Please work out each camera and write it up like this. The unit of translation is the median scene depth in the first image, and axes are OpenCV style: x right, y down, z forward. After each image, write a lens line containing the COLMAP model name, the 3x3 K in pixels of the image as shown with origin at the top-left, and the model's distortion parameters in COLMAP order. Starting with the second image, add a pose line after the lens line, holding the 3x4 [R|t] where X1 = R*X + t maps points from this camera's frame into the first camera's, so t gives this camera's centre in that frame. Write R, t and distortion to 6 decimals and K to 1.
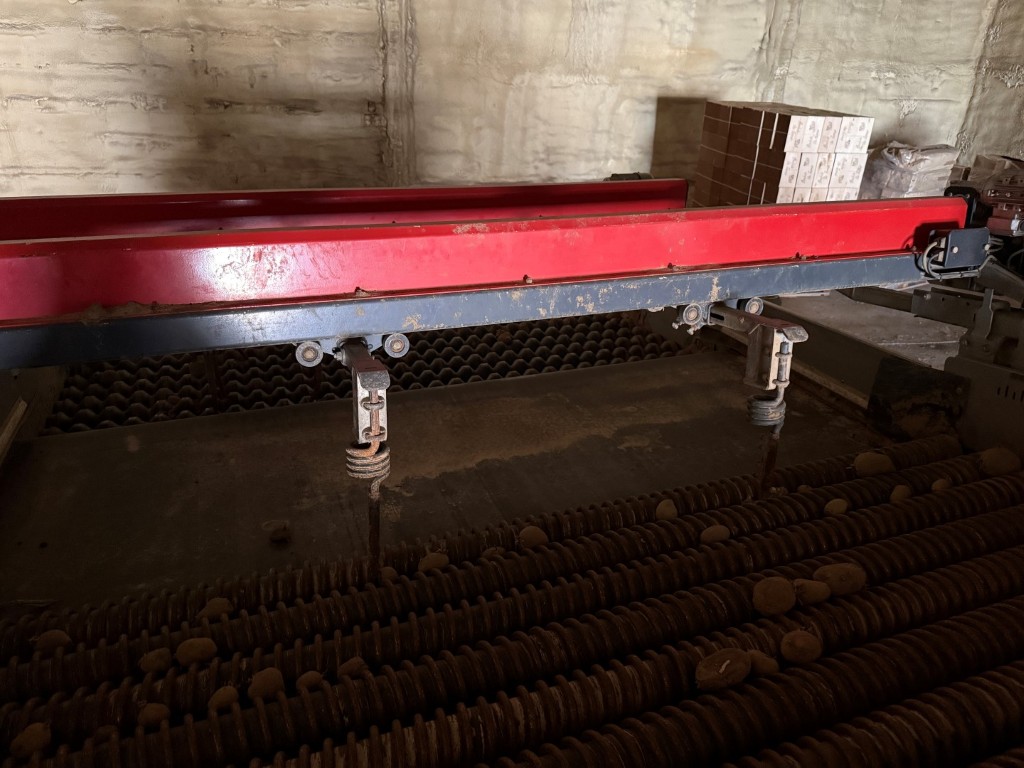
lens RADIAL K [[687.5, 0, 513.0], [0, 687.5, 401.1], [0, 0, 1]] dist [0.071083, -0.068917]
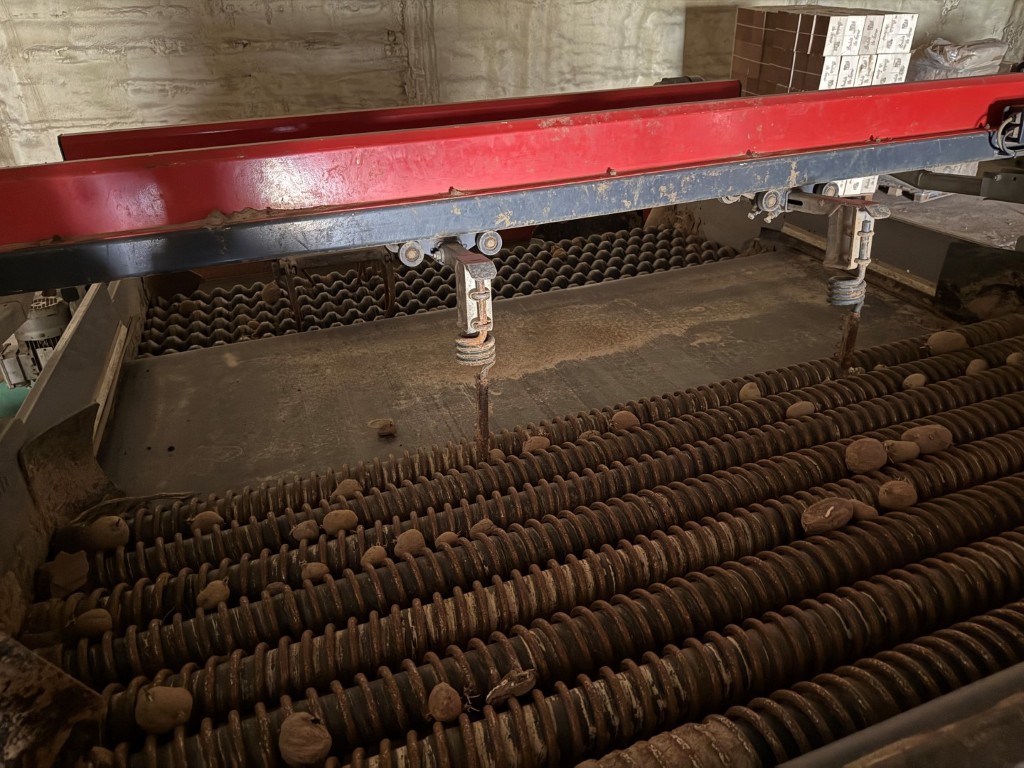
lens RADIAL K [[687.5, 0, 513.0], [0, 687.5, 401.1], [0, 0, 1]] dist [0.071083, -0.068917]
pose [[0.998498, -0.043860, -0.032821, -0.083861], [0.046409, 0.995599, 0.081422, 0.056568], [0.029106, -0.082822, 0.996139, -0.047590]]
